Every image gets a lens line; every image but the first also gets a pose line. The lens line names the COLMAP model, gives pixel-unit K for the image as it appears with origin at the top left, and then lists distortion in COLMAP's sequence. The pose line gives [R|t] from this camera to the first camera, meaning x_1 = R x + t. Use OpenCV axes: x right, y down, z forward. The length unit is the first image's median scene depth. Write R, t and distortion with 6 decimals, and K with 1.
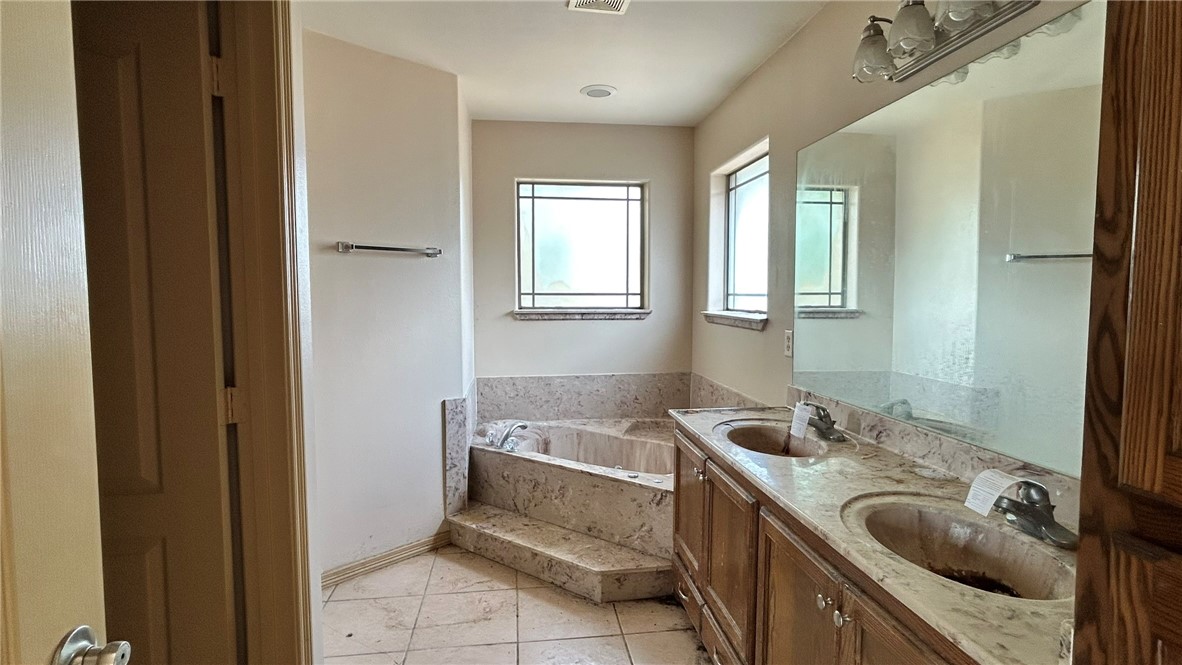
lens RADIAL K [[586.9, 0, 593.8], [0, 586.9, 330.4], [0, 0, 1]] dist [-0.000569, 0.001351]
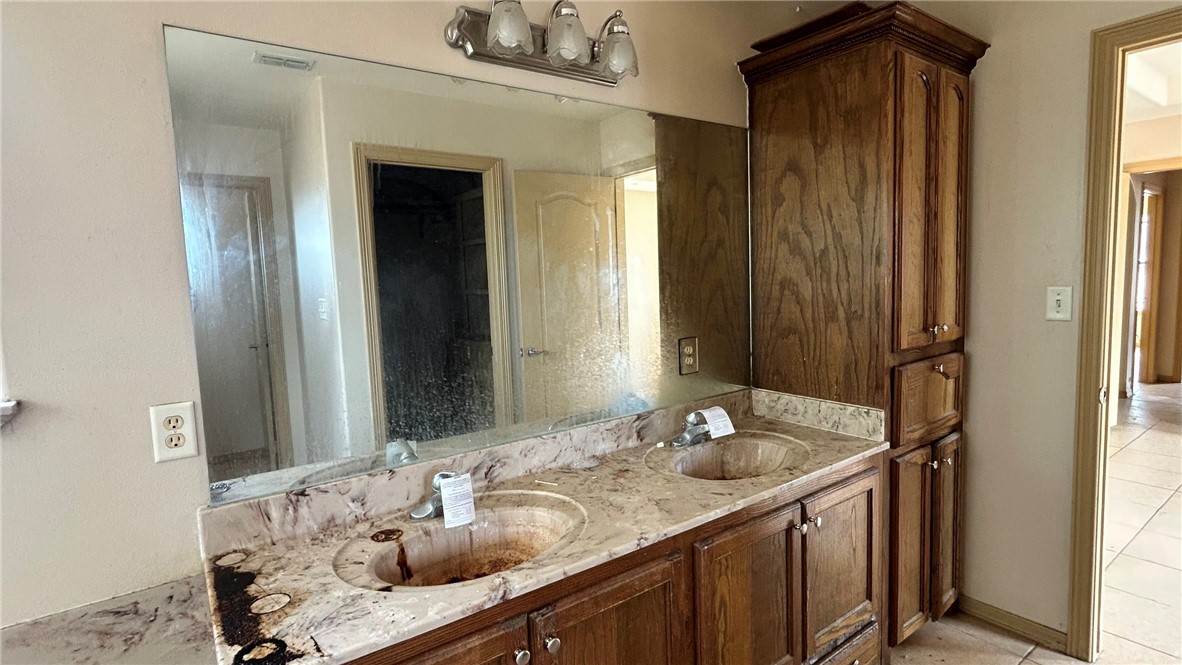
lens RADIAL K [[586.9, 0, 593.8], [0, 586.9, 330.4], [0, 0, 1]] dist [-0.000569, 0.001351]
pose [[-0.482844, -0.061547, 0.873541, -0.373461], [0.092325, 0.988390, 0.120672, -0.132315], [-0.870826, 0.138916, -0.471556, 1.465589]]
